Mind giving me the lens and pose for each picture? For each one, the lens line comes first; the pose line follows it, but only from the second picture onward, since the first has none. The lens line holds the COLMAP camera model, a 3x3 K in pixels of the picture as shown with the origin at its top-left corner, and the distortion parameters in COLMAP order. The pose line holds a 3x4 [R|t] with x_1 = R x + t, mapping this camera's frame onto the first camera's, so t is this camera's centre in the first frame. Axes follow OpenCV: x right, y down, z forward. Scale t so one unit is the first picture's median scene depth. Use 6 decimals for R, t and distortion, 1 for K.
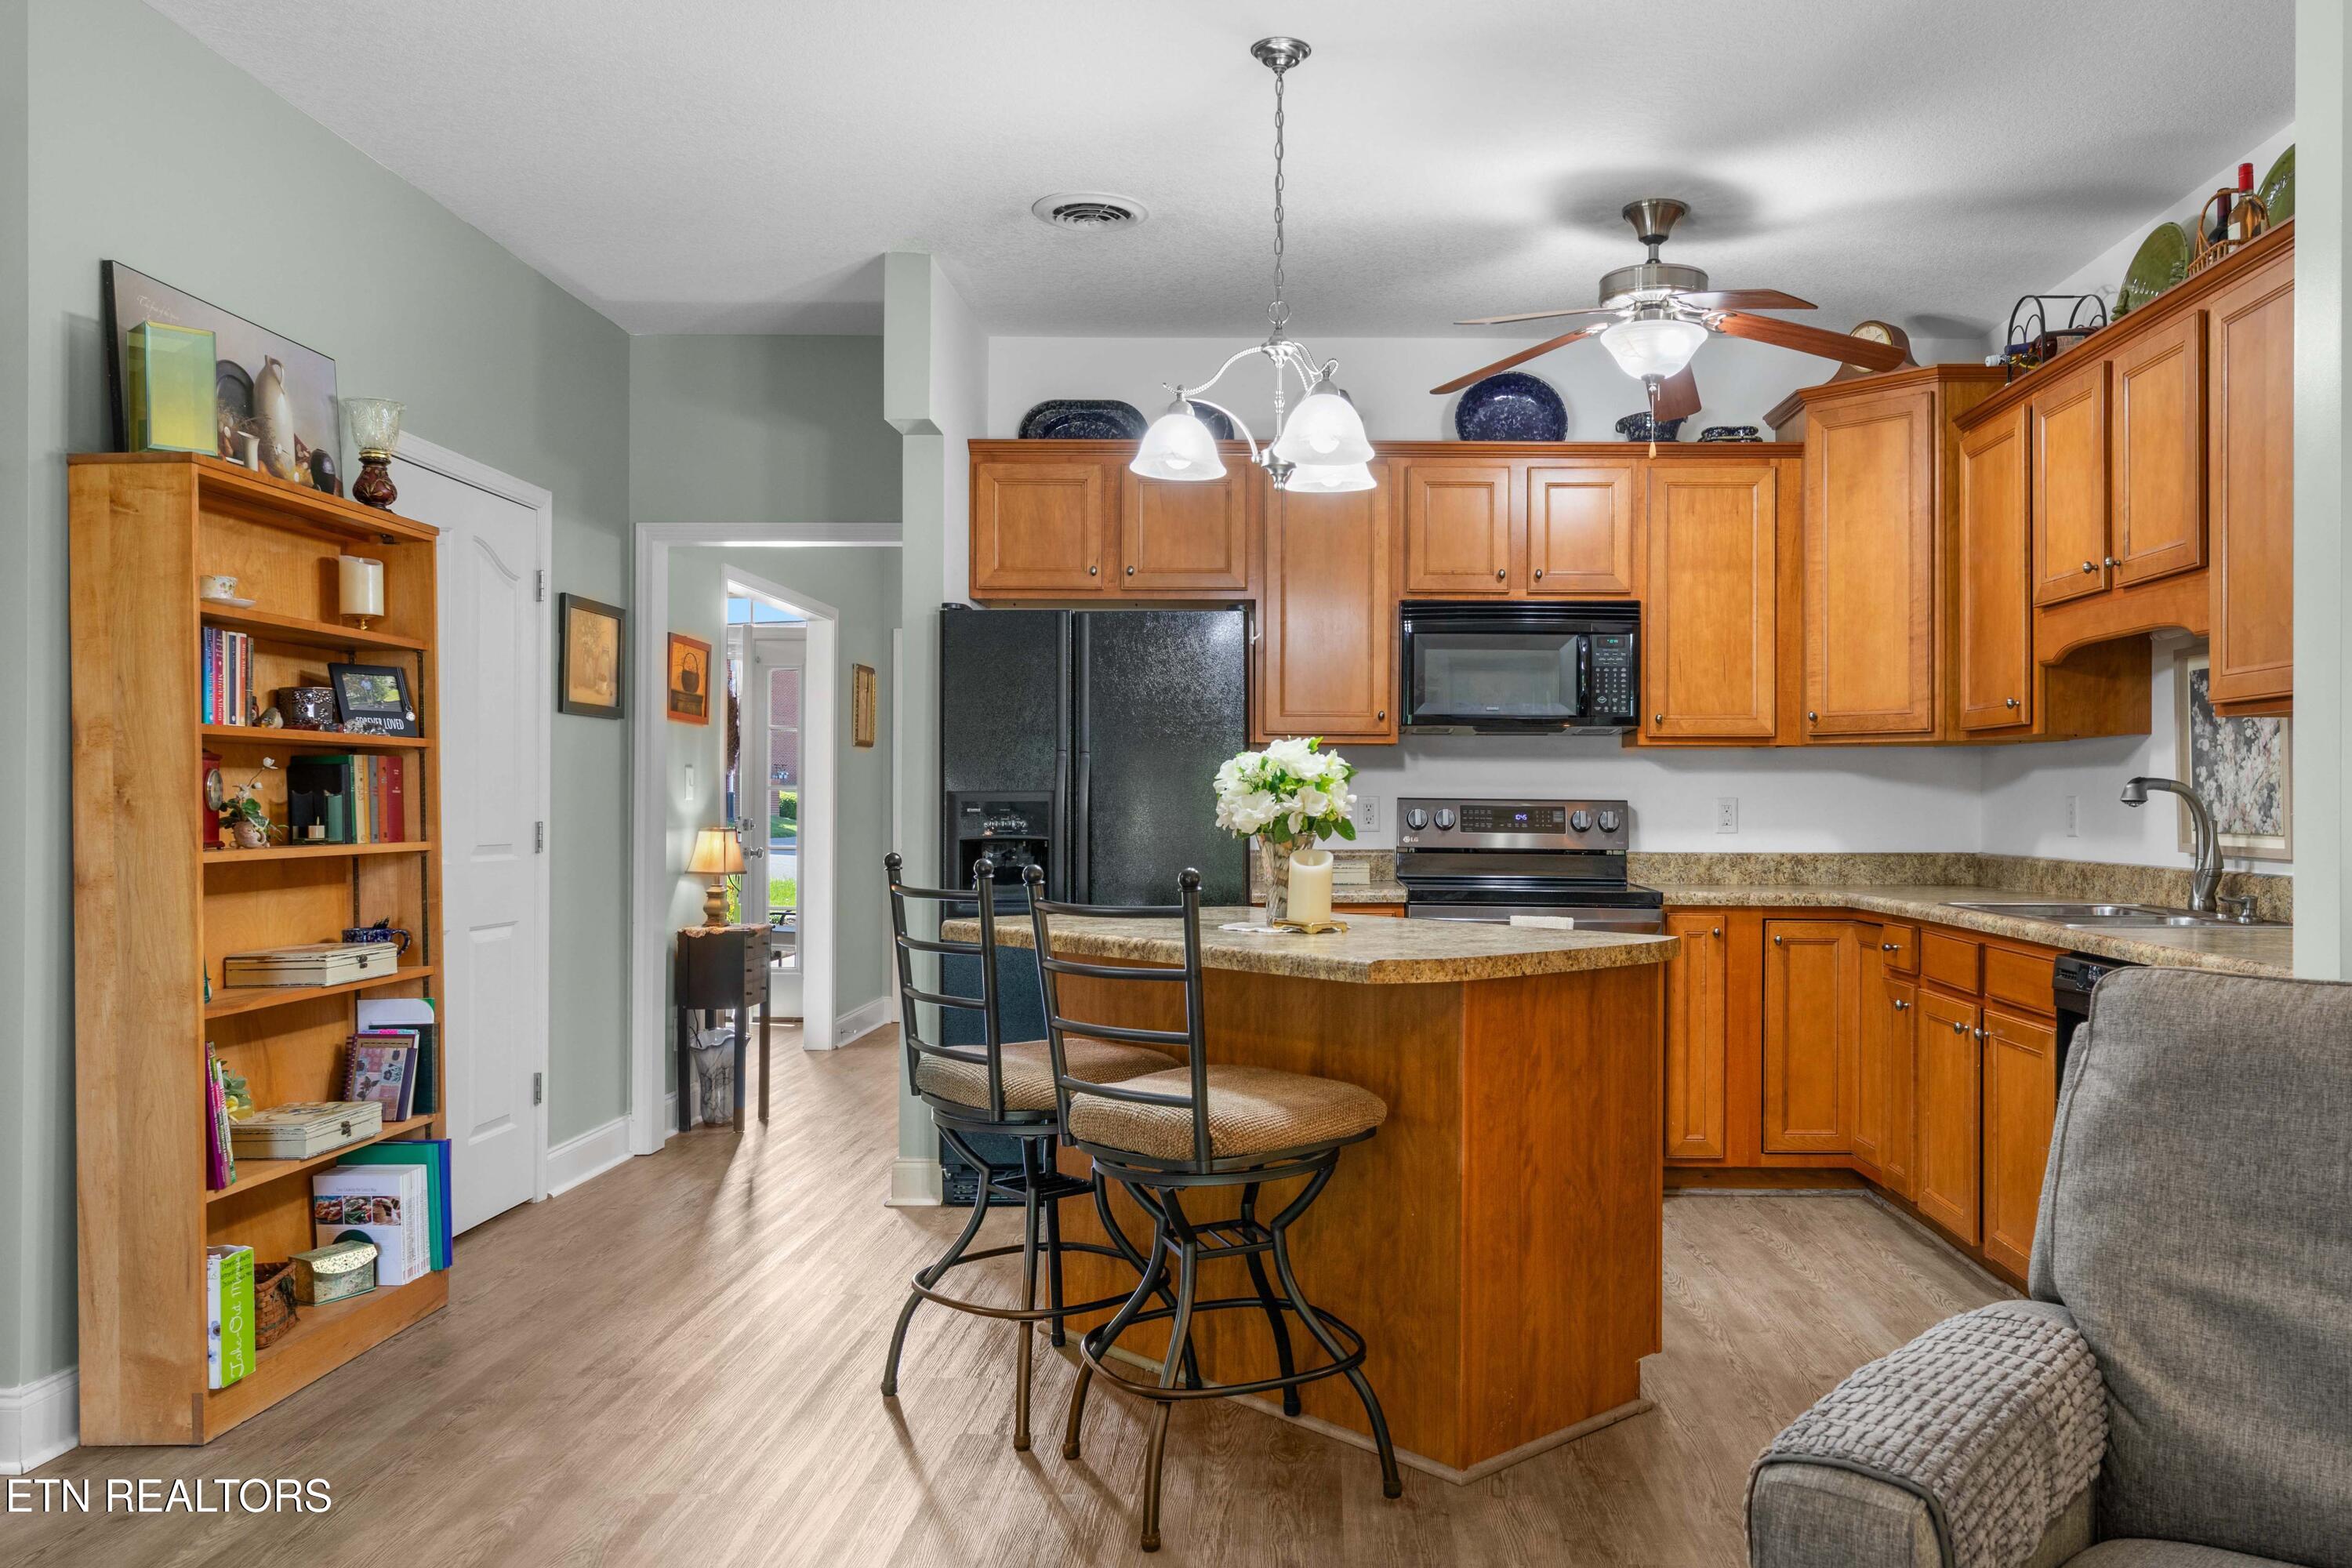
lens RADIAL K [[1754.9, 0, 1335.3], [0, 1754.9, 787.1], [0, 0, 1]] dist [-0.003183, -0.001098]
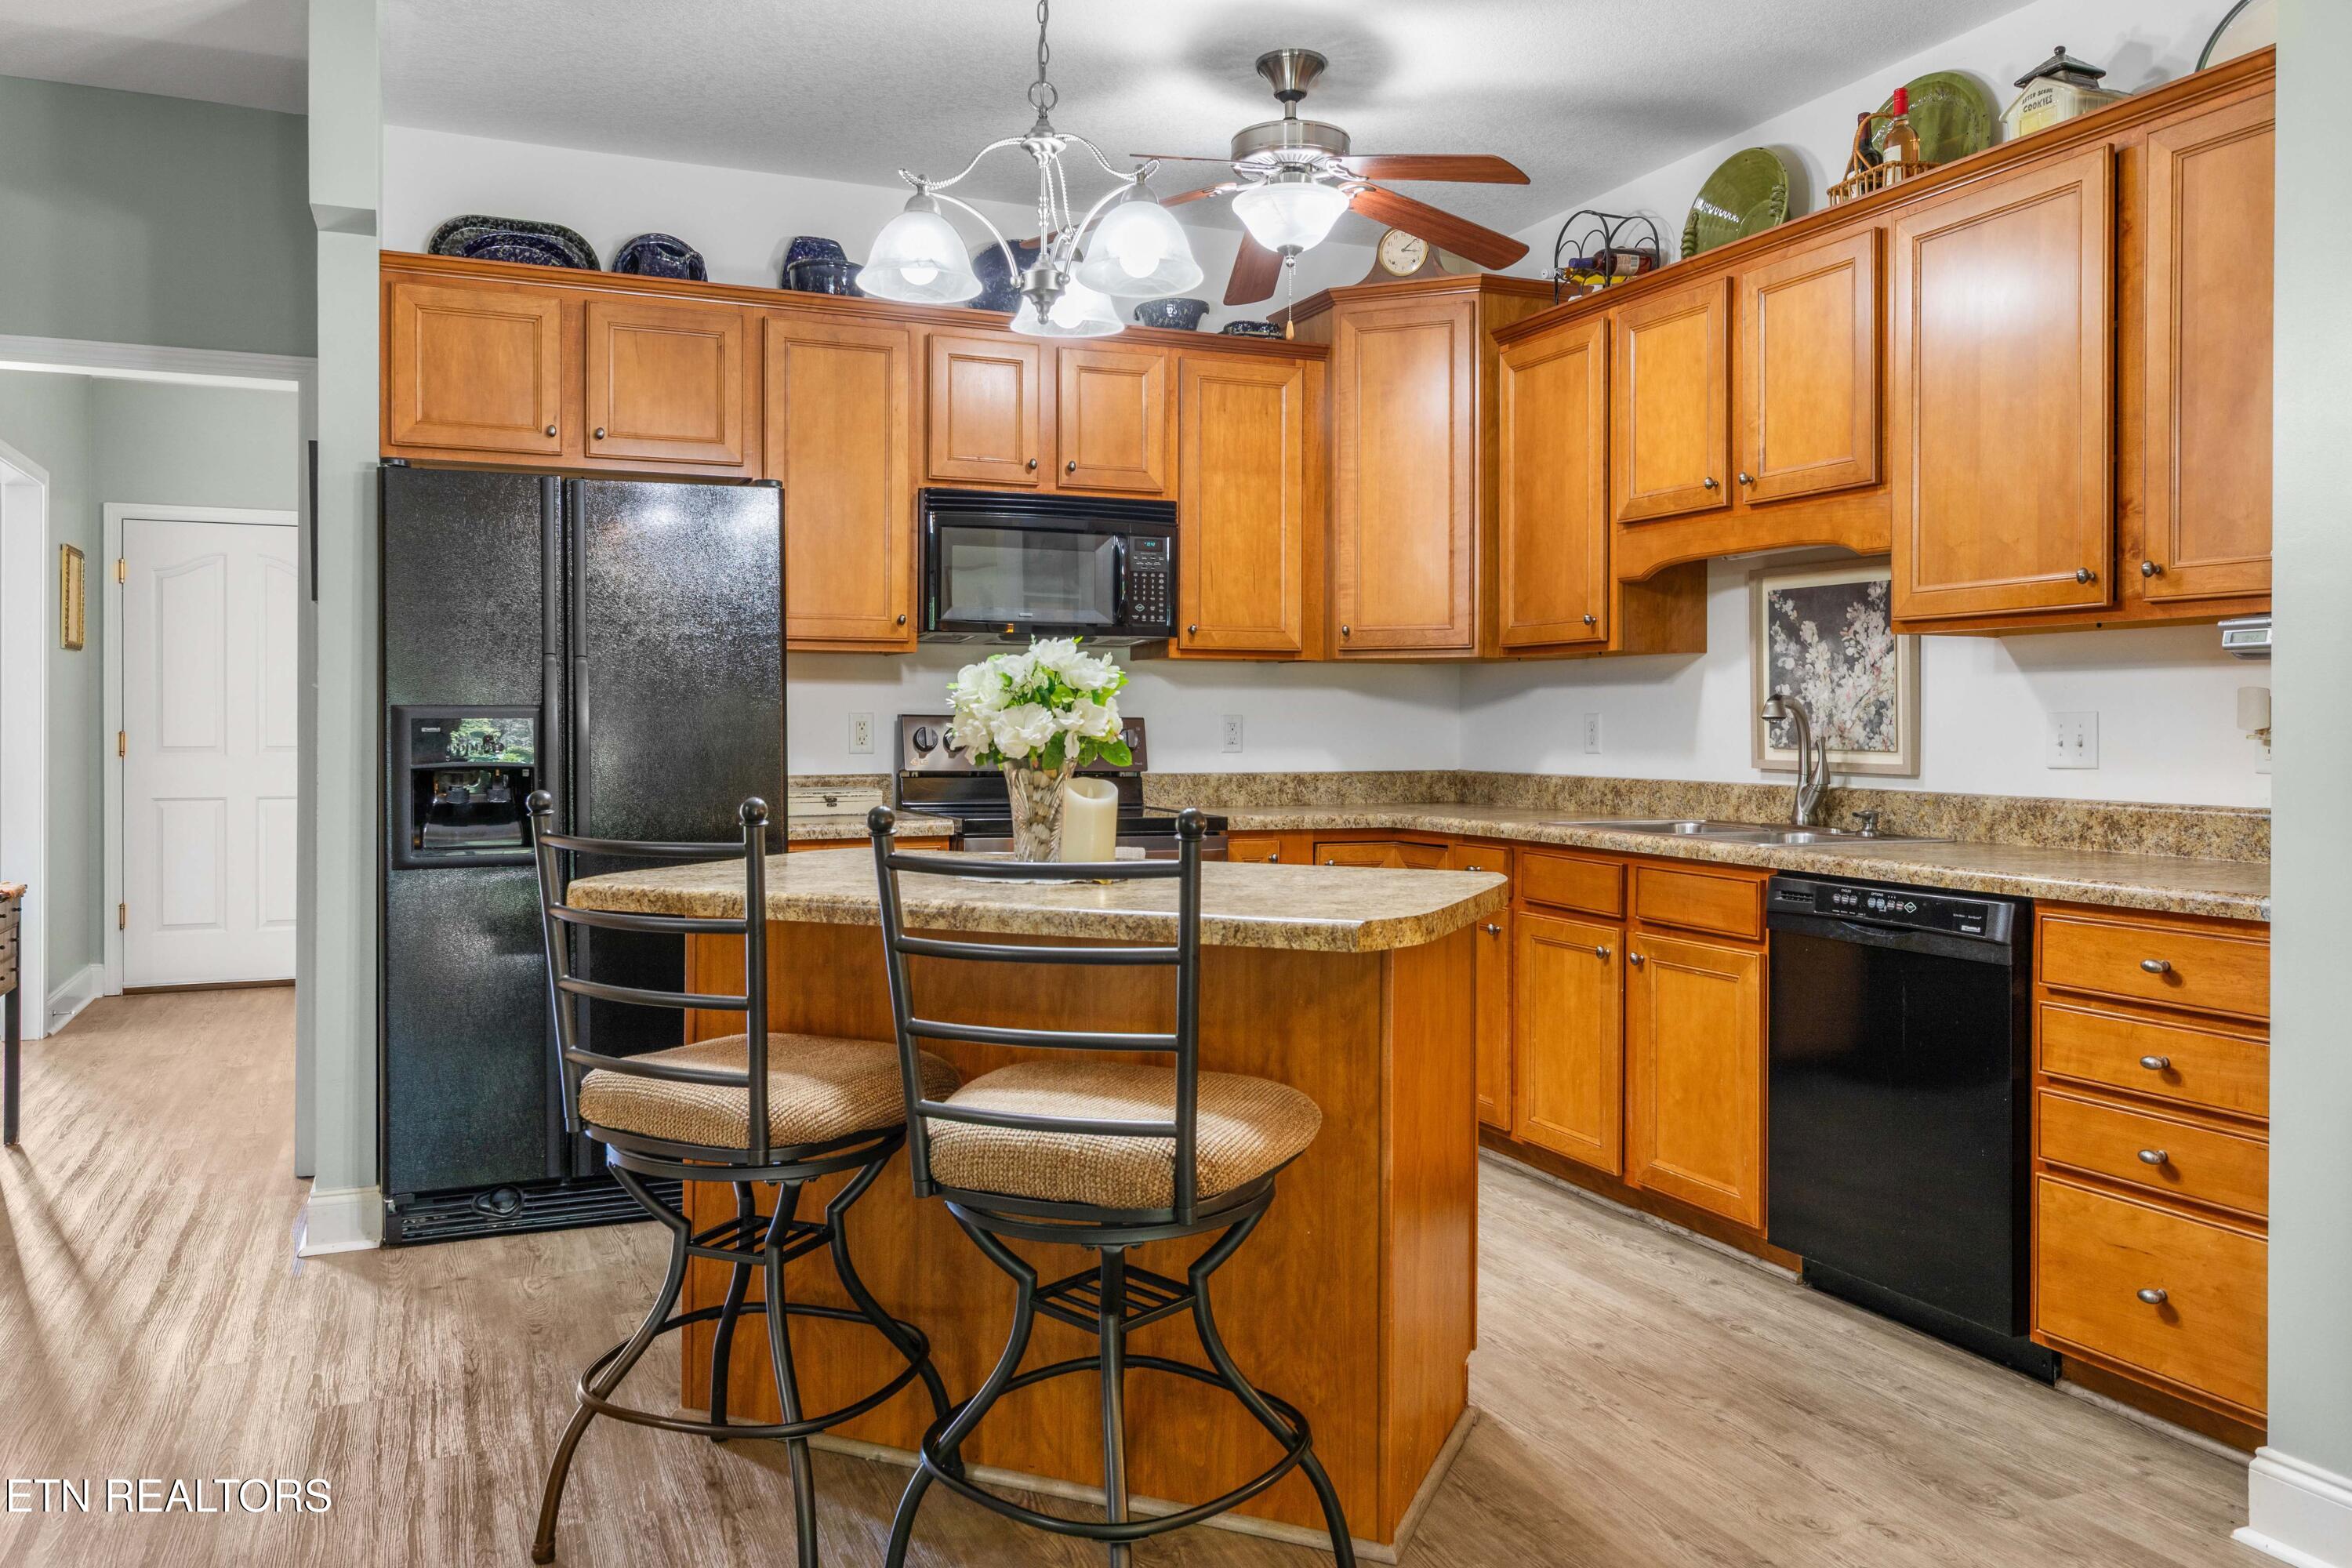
lens RADIAL K [[1701.6, 0, 1145.7], [0, 1701.6, 726.2], [0, 0, 1]] dist [0.002479, -0.002133]
pose [[0.925937, -0.001466, 0.377676, -0.200827], [-0.002854, 0.999937, 0.010880, 0.002577], [-0.377668, -0.011152, 0.925874, 0.195968]]
